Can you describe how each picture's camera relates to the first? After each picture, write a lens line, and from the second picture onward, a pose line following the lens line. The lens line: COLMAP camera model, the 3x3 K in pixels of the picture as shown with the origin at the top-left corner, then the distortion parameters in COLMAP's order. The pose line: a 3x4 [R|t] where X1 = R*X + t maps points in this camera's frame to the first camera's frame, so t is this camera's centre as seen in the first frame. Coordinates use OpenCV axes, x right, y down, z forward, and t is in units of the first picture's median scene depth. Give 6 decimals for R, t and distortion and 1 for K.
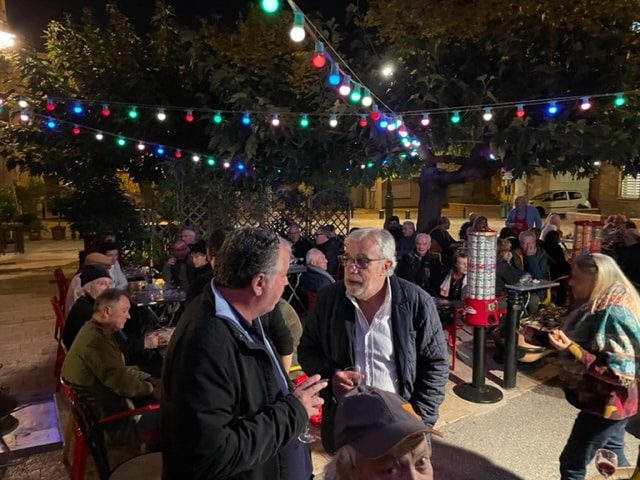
lens RADIAL K [[471.6, 0, 316.2], [0, 471.6, 243.2], [0, 0, 1]] dist [0.102129, -0.112233]
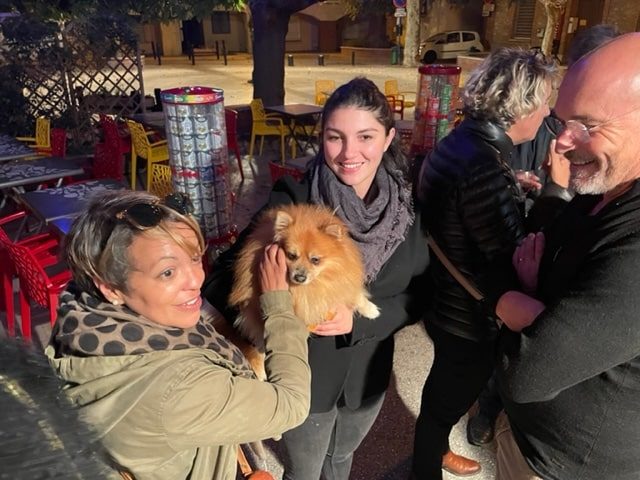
lens RADIAL K [[471.6, 0, 316.2], [0, 471.6, 243.2], [0, 0, 1]] dist [0.102129, -0.112233]
pose [[0.980872, -0.075729, 0.179318, 0.262986], [0.018770, 0.953723, 0.300099, -0.016088], [-0.193746, -0.290993, 0.936902, 0.356151]]
